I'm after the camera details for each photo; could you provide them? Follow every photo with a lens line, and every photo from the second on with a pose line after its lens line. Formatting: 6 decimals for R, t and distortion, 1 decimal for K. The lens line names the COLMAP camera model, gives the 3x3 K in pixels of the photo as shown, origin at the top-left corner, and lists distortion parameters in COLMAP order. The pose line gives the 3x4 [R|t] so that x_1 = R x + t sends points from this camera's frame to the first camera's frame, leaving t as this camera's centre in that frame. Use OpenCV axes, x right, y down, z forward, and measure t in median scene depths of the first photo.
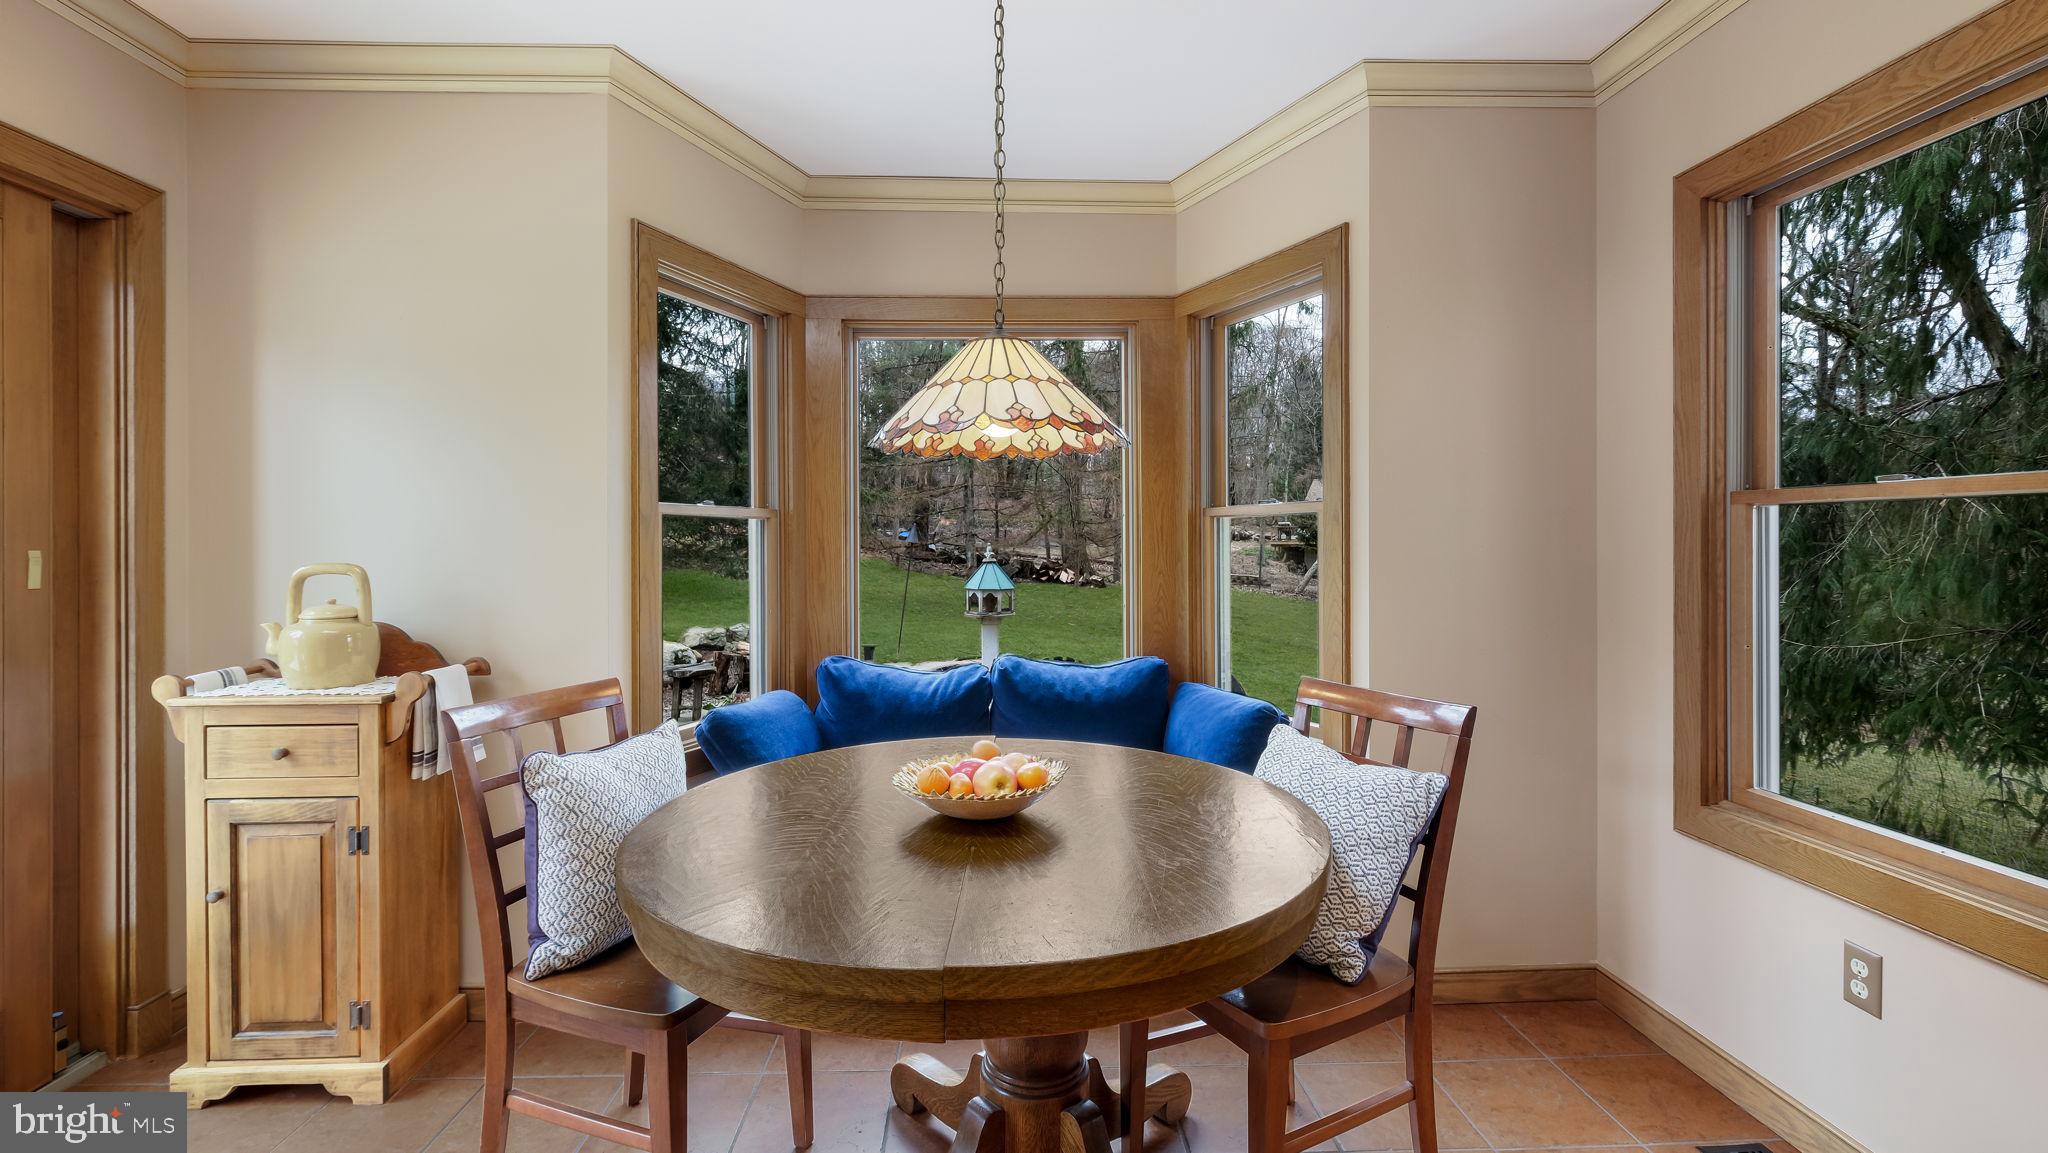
lens RADIAL K [[915.8, 0, 1022.9], [0, 915.8, 531.1], [0, 0, 1]] dist [-0.005465, 0.000128]
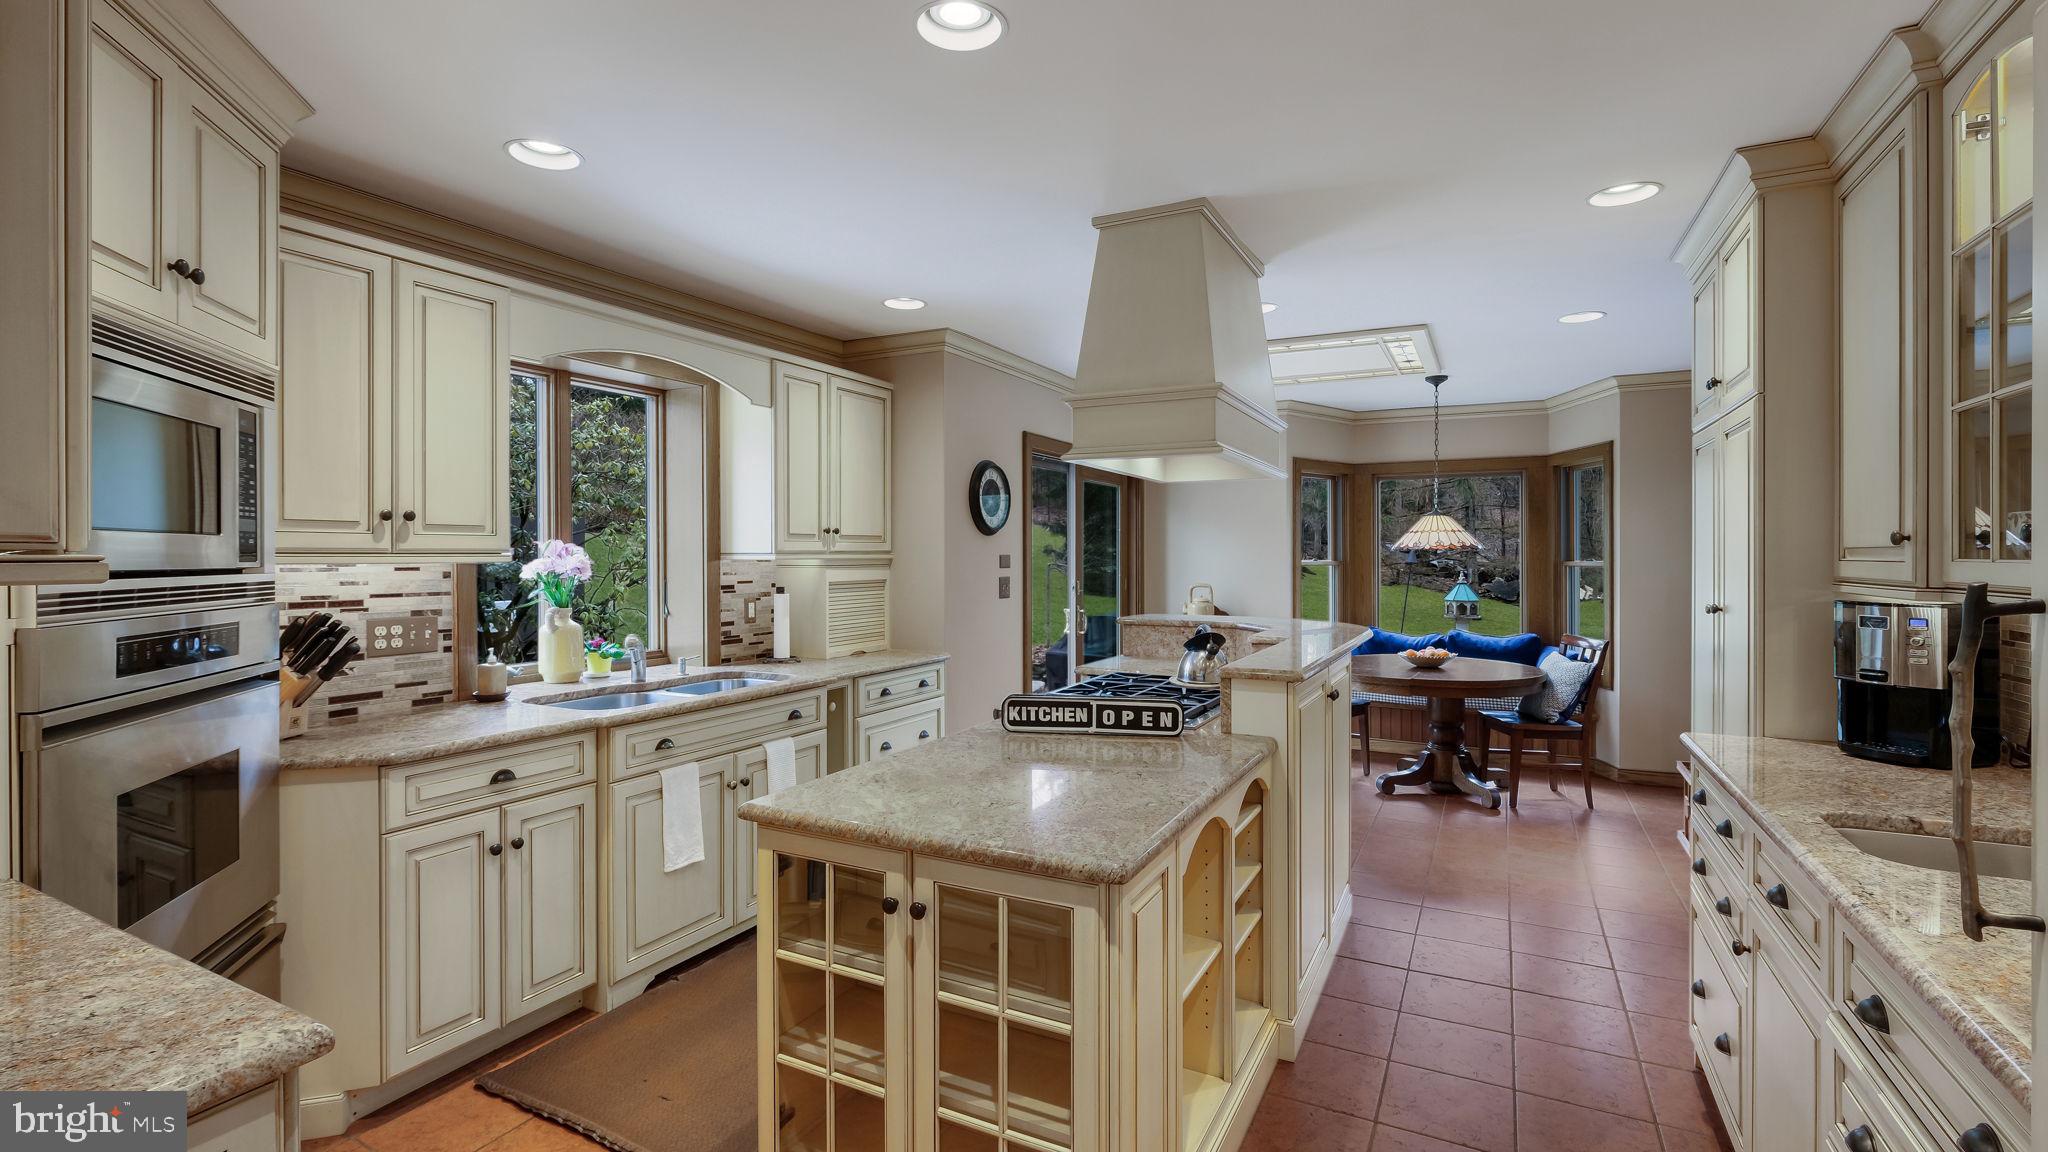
lens RADIAL K [[890.0, 0, 1020.5], [0, 890.0, 520.6], [0, 0, 1]] dist [-0.002364, -0.000347]
pose [[0.859006, -0.010361, -0.511861, 0.178993], [0.000241, 0.999803, -0.019834, -0.081035], [0.511966, 0.016914, 0.858839, -1.308141]]
